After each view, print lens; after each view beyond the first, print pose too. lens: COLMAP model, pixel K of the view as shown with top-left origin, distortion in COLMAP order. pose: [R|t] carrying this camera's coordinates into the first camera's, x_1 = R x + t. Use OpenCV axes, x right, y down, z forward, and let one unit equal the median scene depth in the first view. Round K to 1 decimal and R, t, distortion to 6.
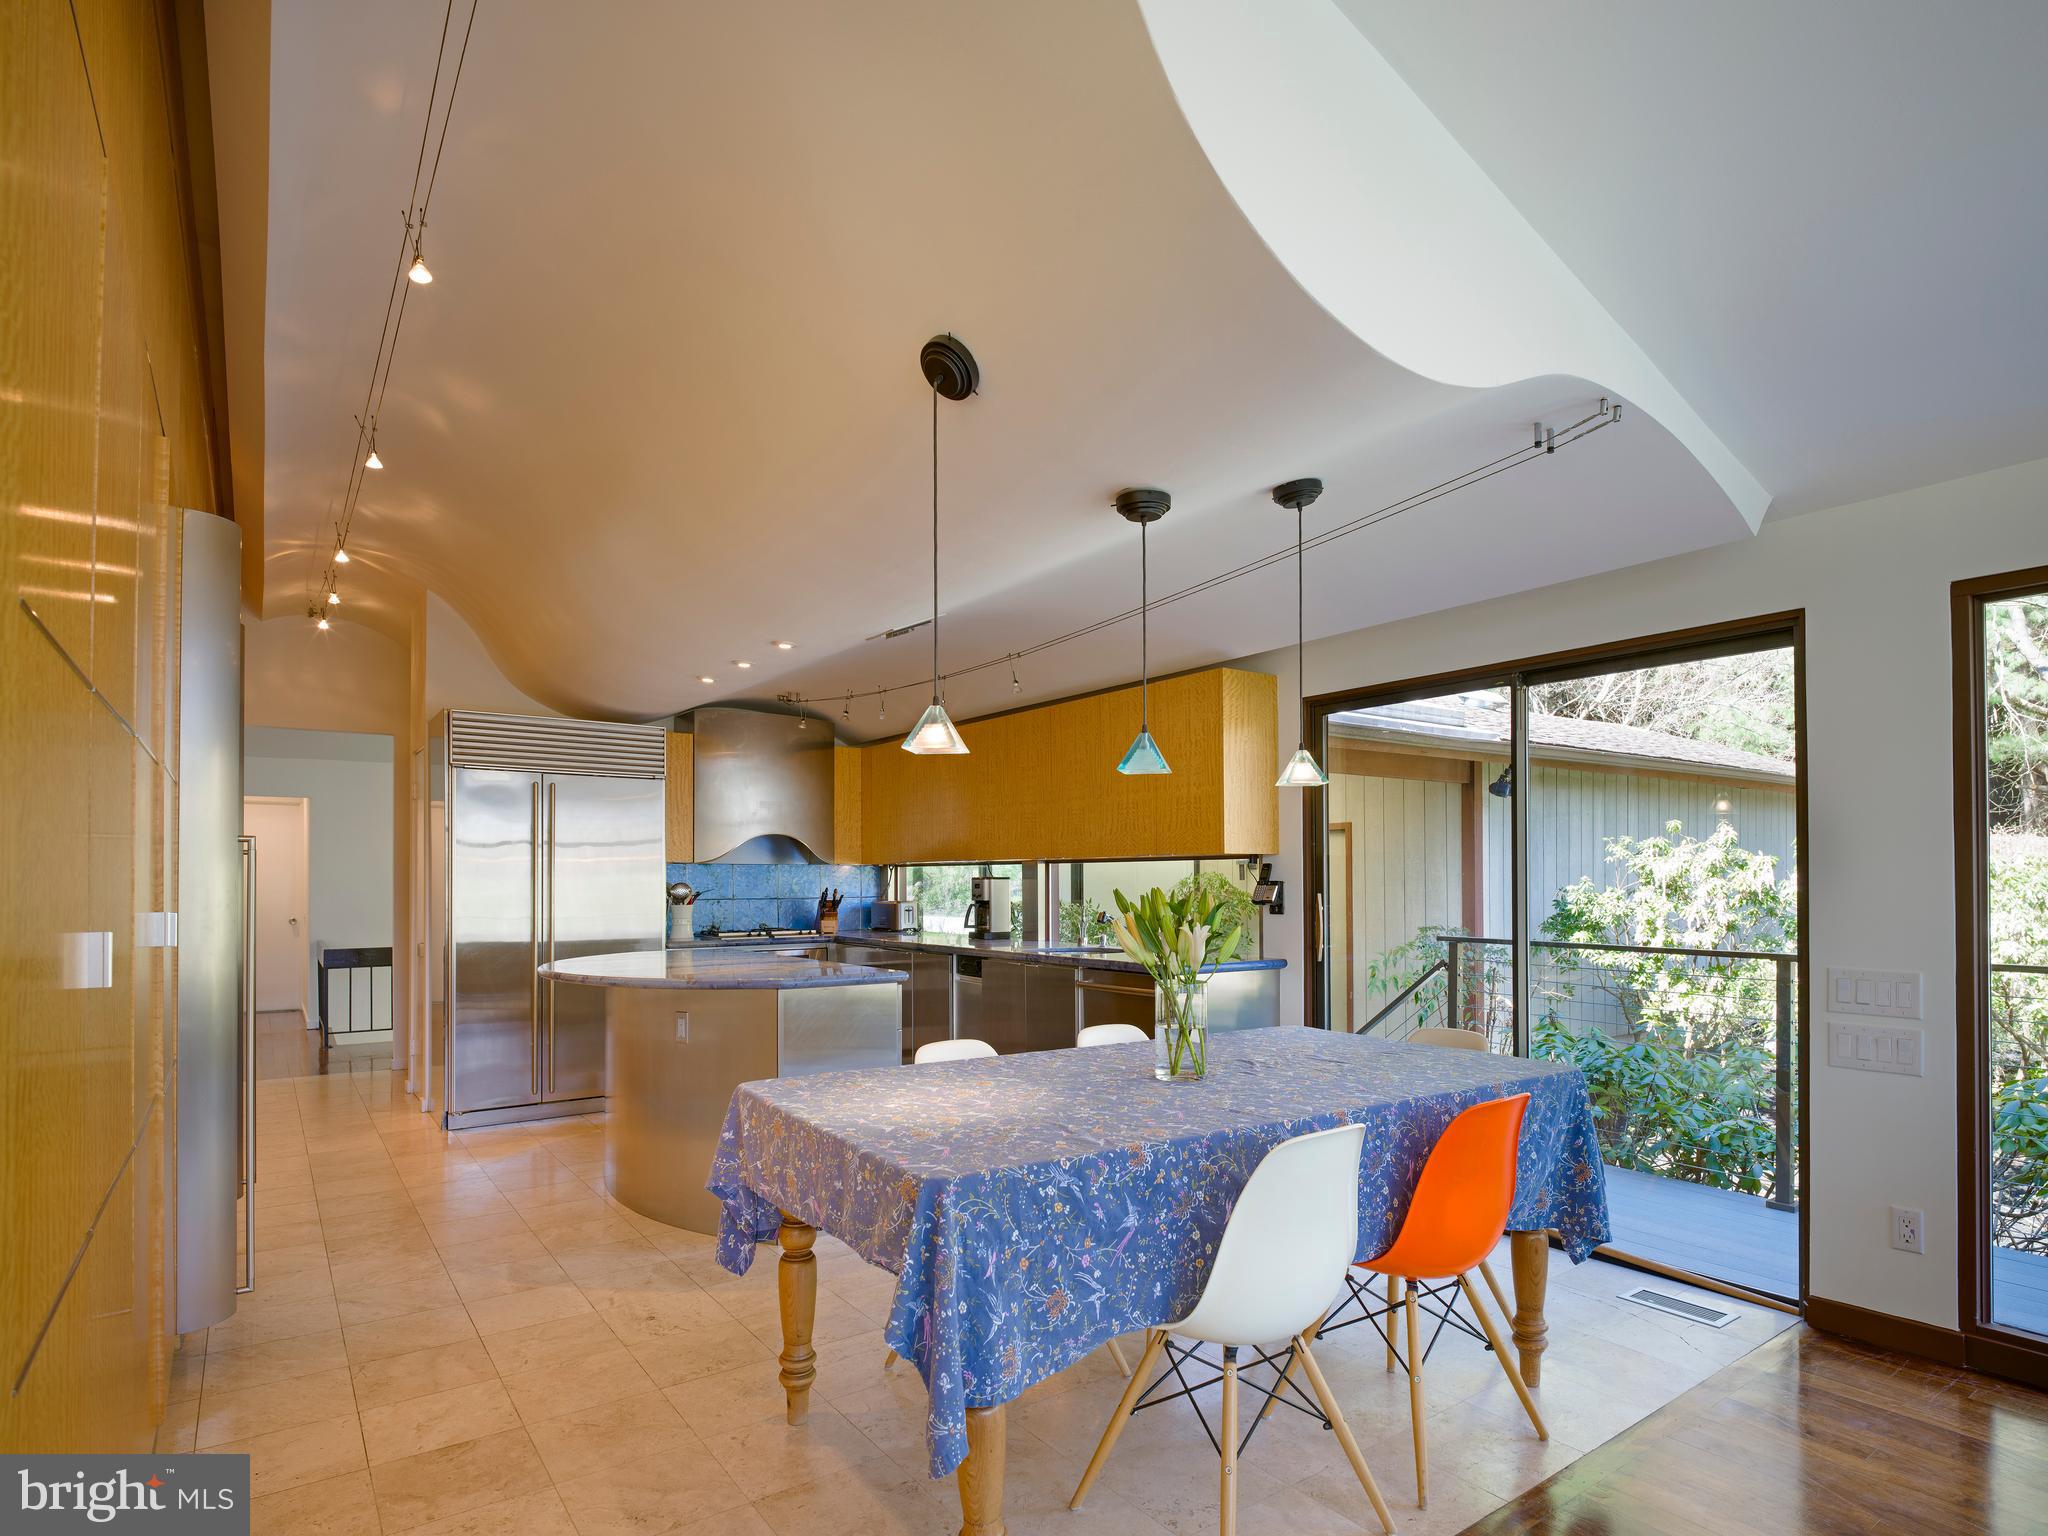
lens RADIAL K [[1071.9, 0, 1025.4], [0, 1071.9, 871.8], [0, 0, 1]] dist [-0.010170, -0.003902]
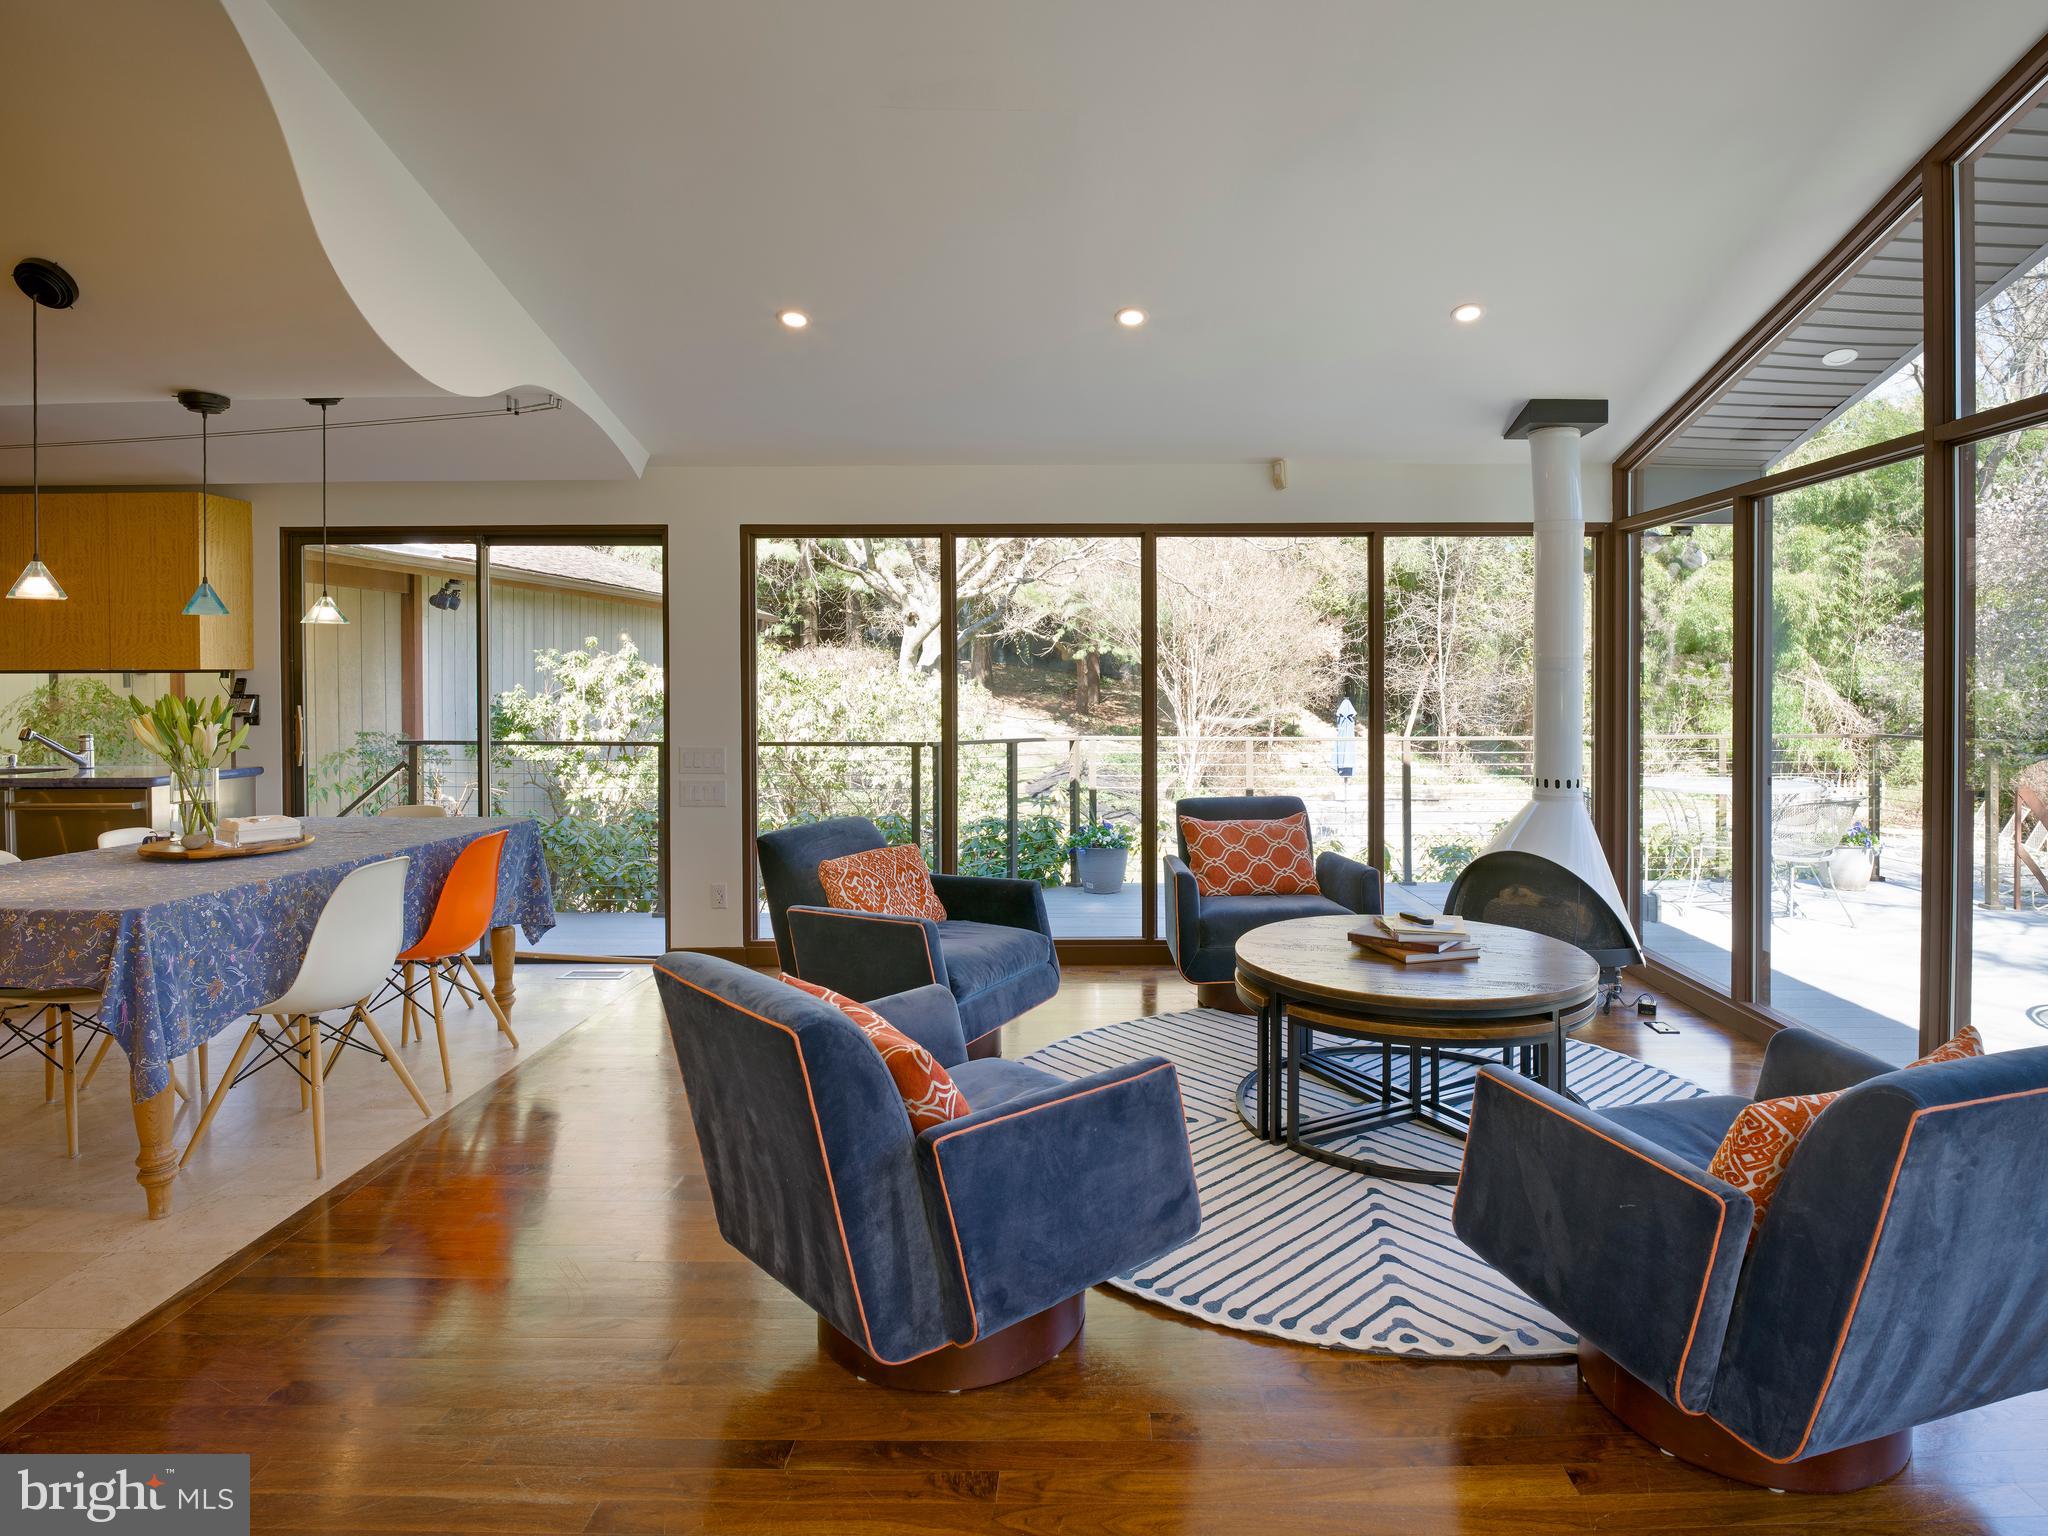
lens RADIAL K [[1186.7, 0, 1105.3], [0, 1186.7, 694.0], [0, 0, 1]] dist [-0.031224, -0.000293]
pose [[0.576339, -0.010983, 0.817137, -0.346953], [-0.005936, 0.999827, 0.017625, -0.026394], [-0.817189, -0.015008, 0.576174, -0.572673]]
